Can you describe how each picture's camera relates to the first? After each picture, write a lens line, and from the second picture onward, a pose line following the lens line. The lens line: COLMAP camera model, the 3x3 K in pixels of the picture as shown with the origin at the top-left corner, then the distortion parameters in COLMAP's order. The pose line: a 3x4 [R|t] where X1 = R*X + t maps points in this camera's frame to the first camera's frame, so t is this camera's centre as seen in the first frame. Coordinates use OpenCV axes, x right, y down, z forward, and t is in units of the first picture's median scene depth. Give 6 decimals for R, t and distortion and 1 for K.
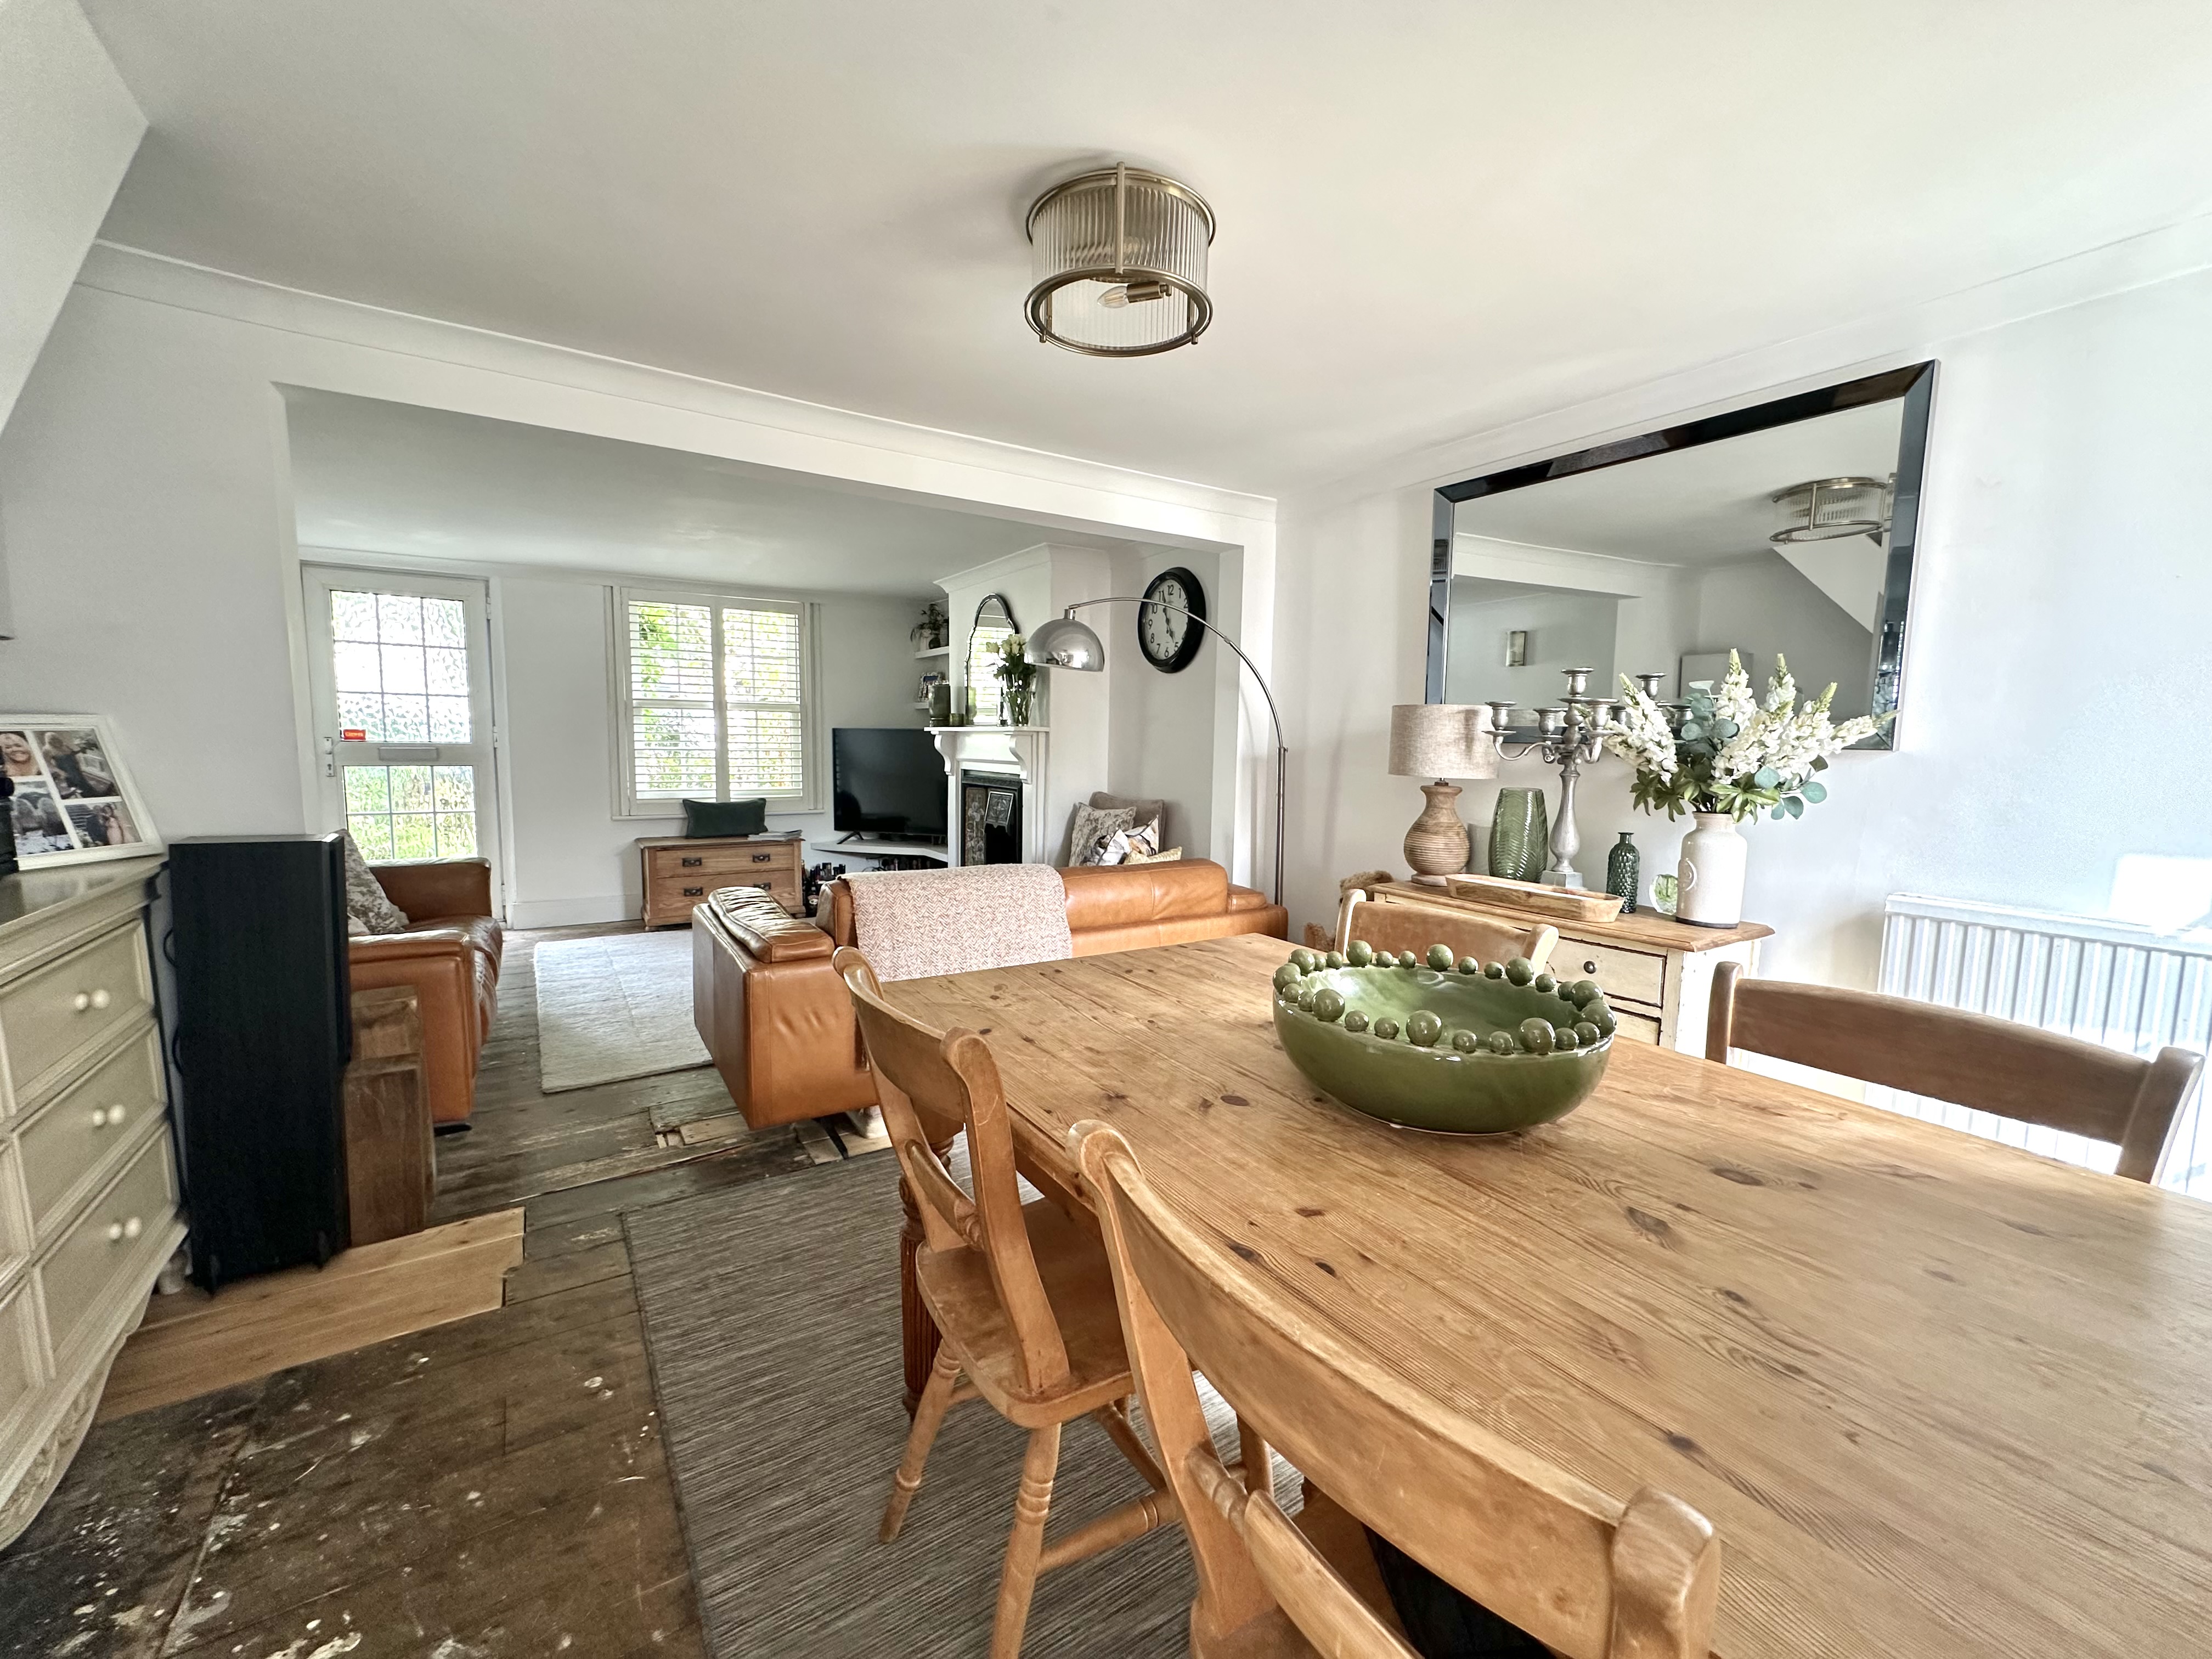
lens RADIAL K [[885.1, 0, 1106.6], [0, 885.1, 831.5], [0, 0, 1]] dist [-0.002984, 0.000812]
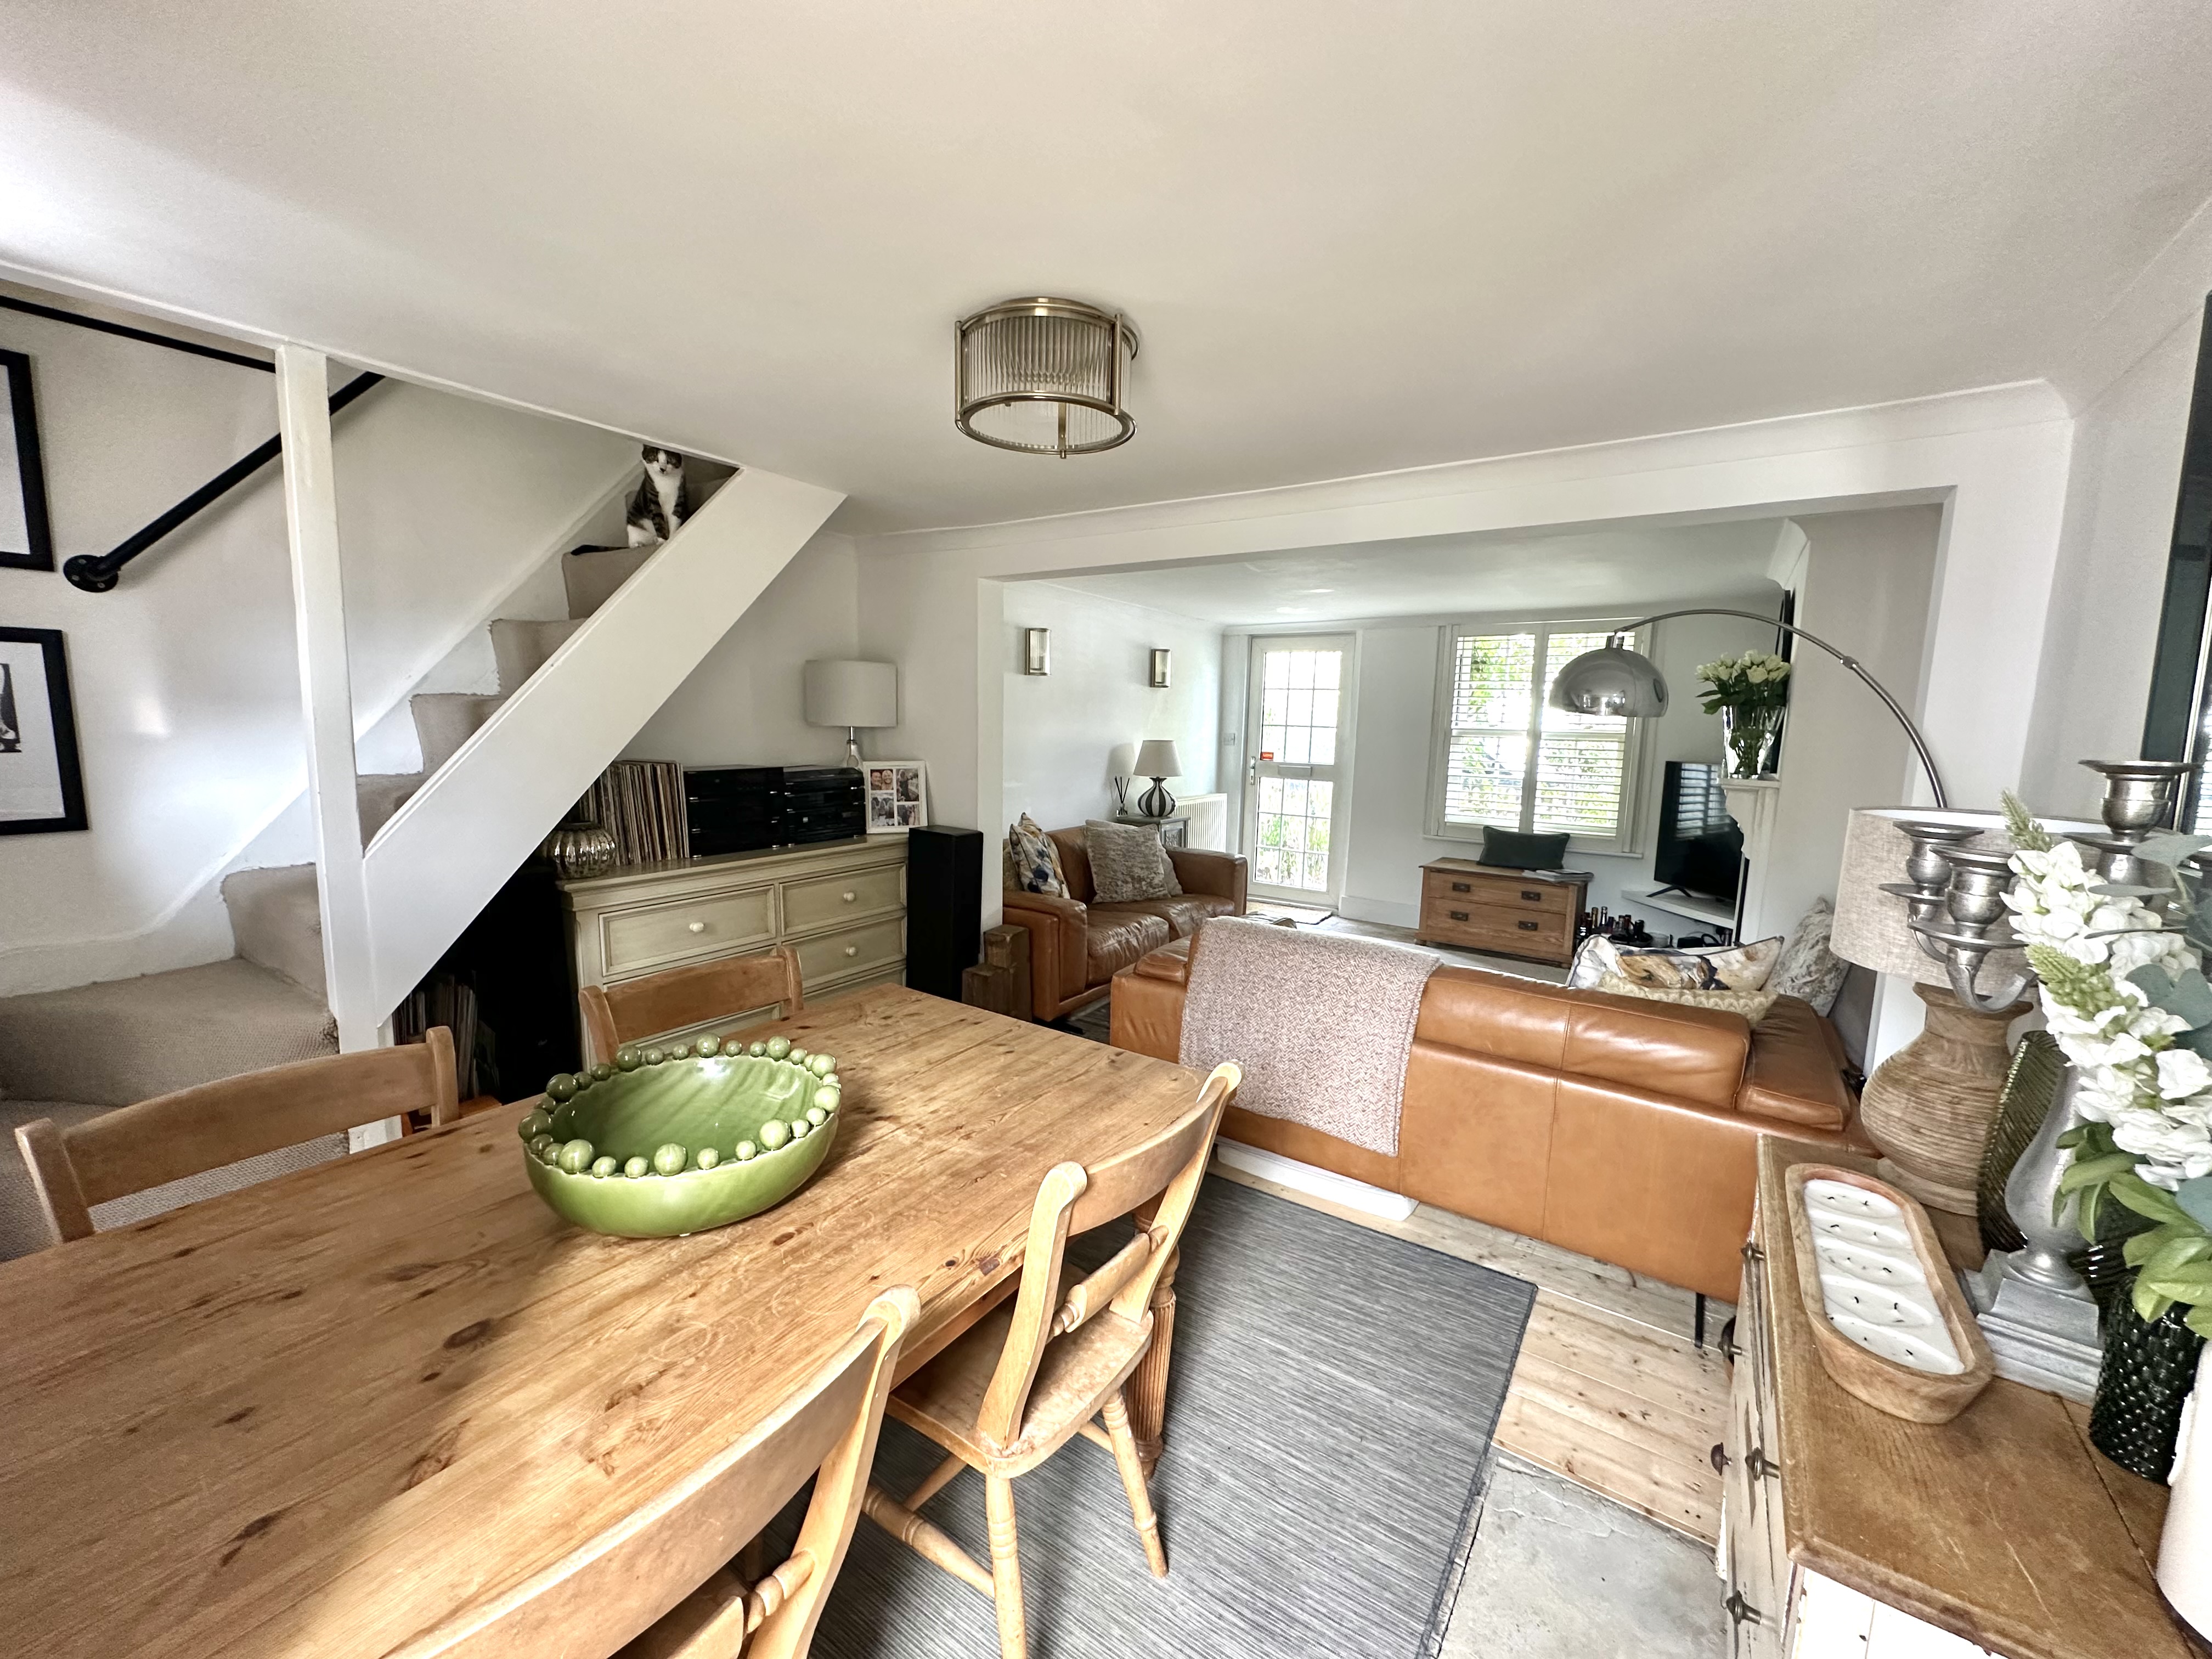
lens RADIAL K [[885.1, 0, 1102.7], [0, 885.1, 830.5], [0, 0, 1]] dist [-0.002984, 0.000812]
pose [[0.379932, 0.111718, -0.918243, 0.644725], [-0.114785, 0.990702, 0.073041, -0.120432], [0.917865, 0.077650, 0.389223, 0.424469]]
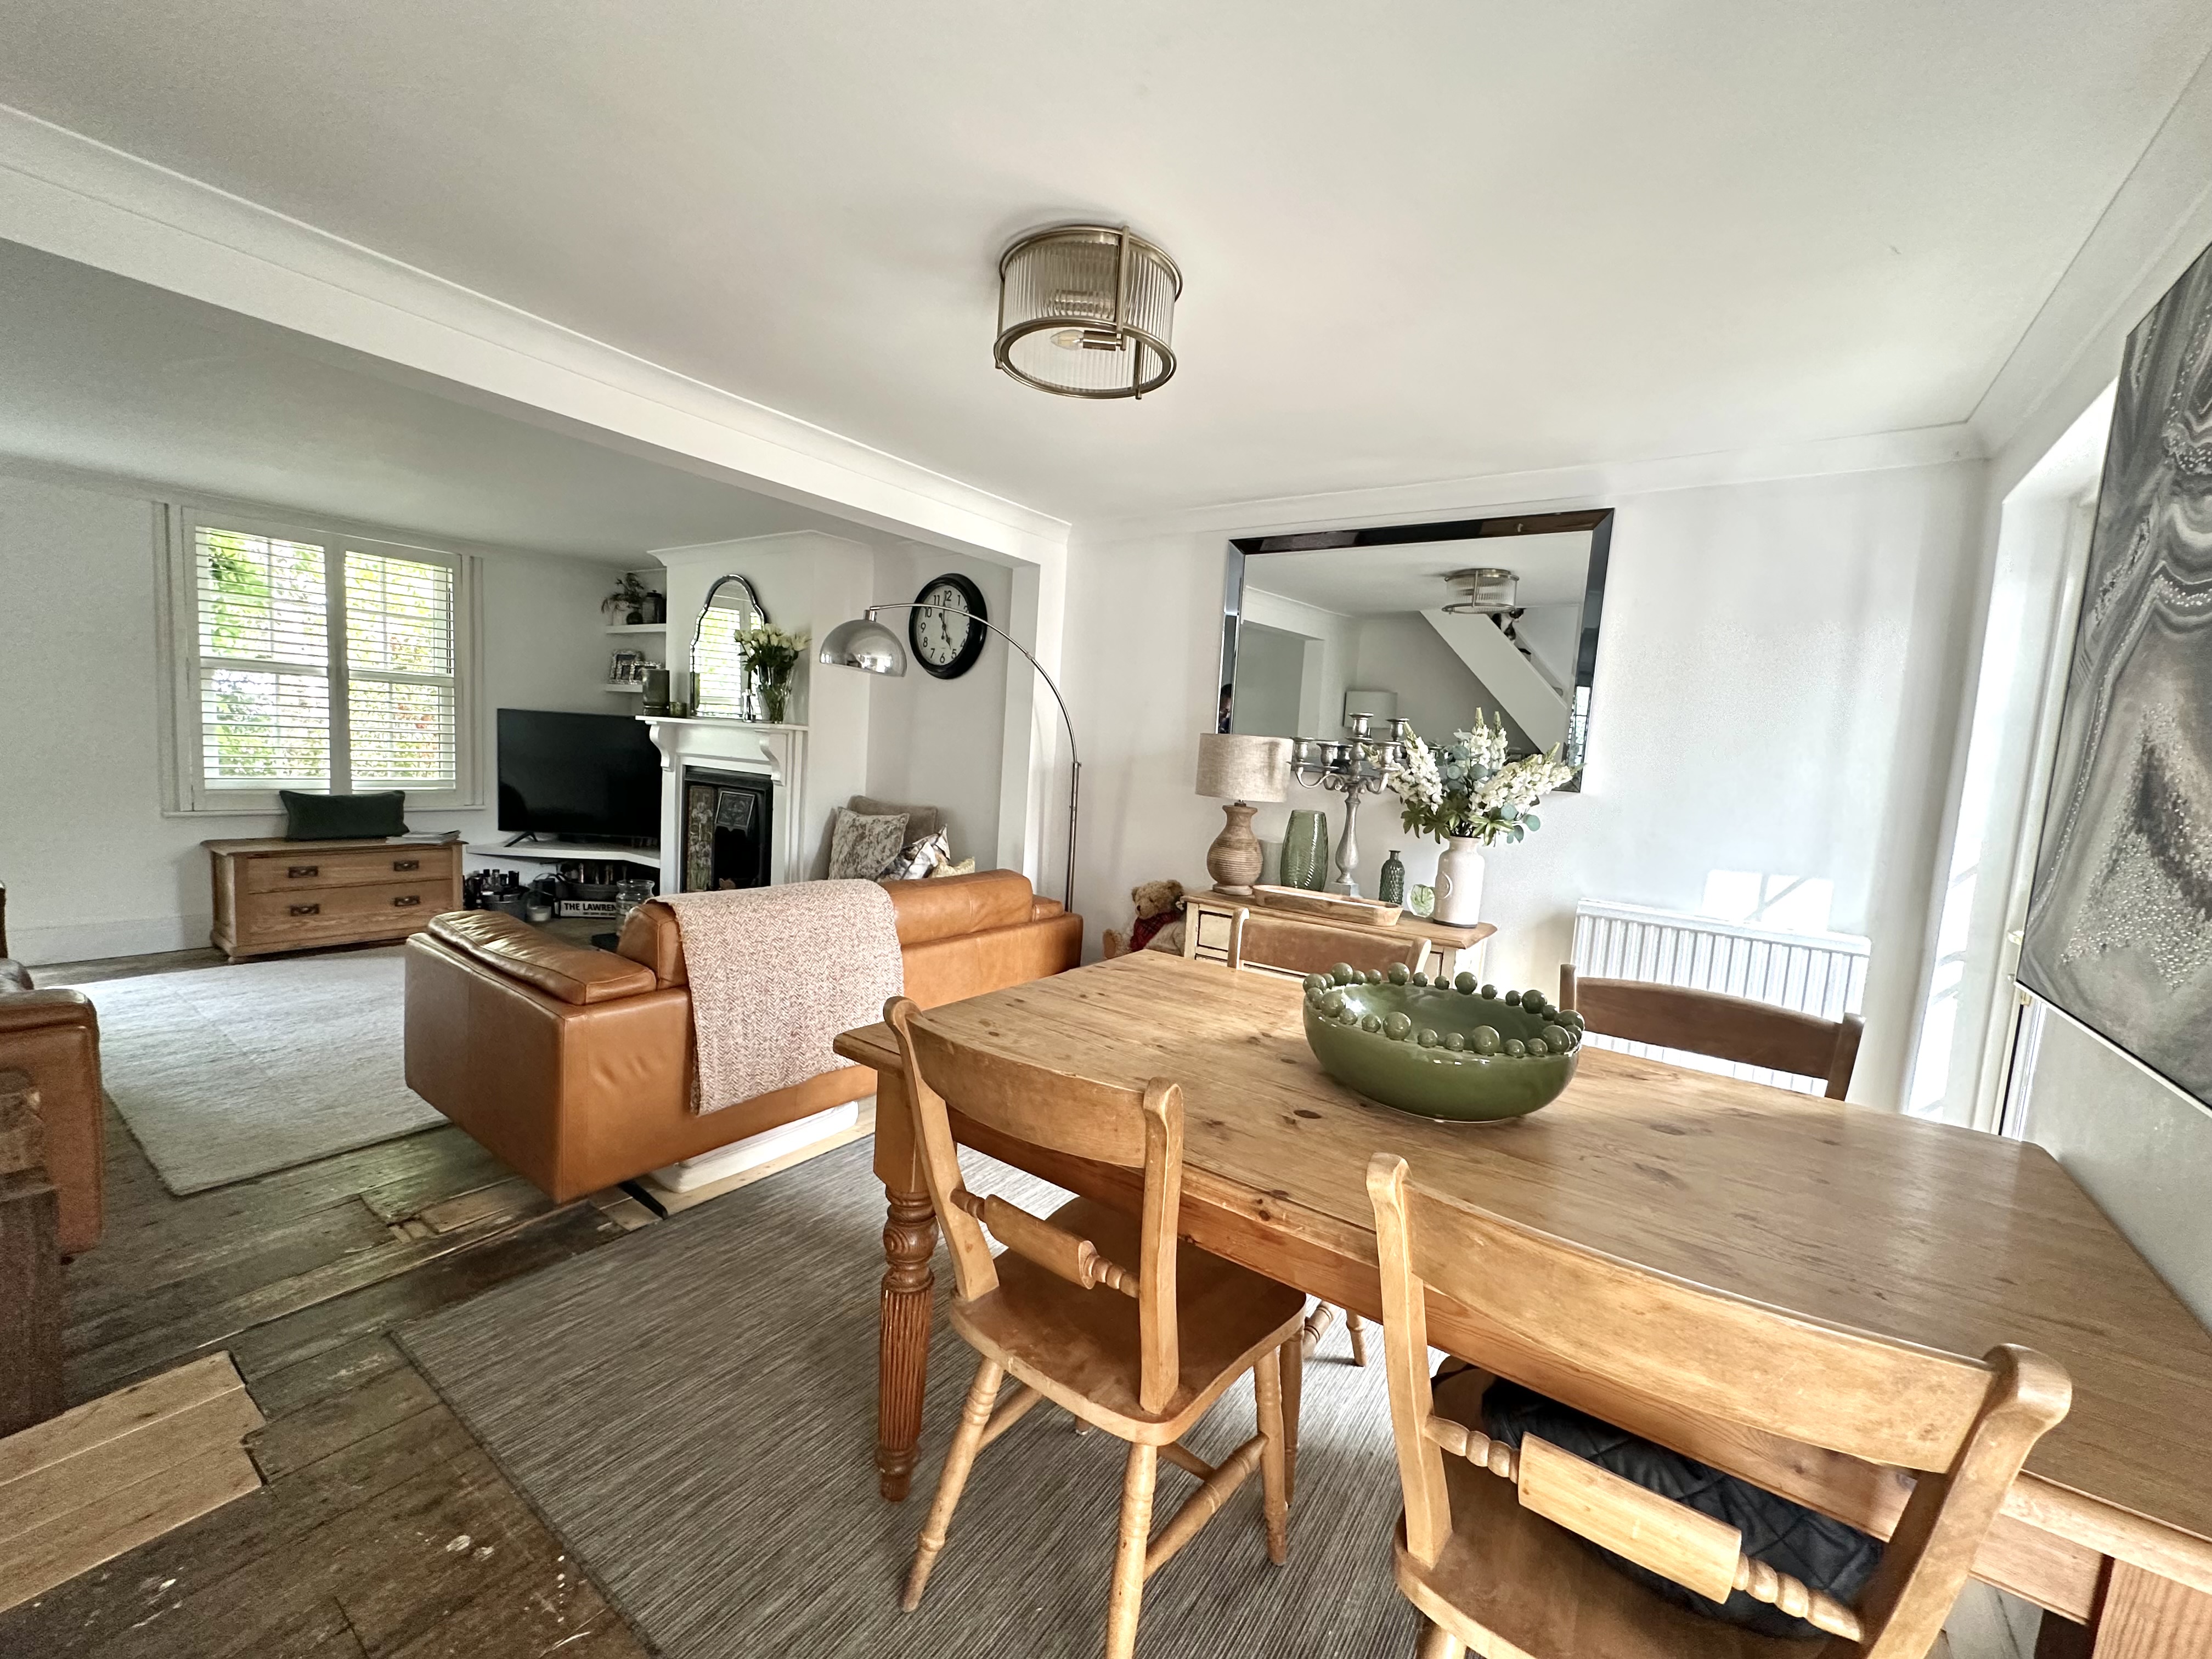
lens RADIAL K [[885.1, 0, 1106.7], [0, 885.1, 830.5], [0, 0, 1]] dist [-0.002984, 0.000812]
pose [[0.926538, 0.006257, 0.376150, -0.213746], [-0.008998, 0.999944, 0.005532, -0.026547], [-0.376094, -0.008510, 0.926542, 0.018628]]
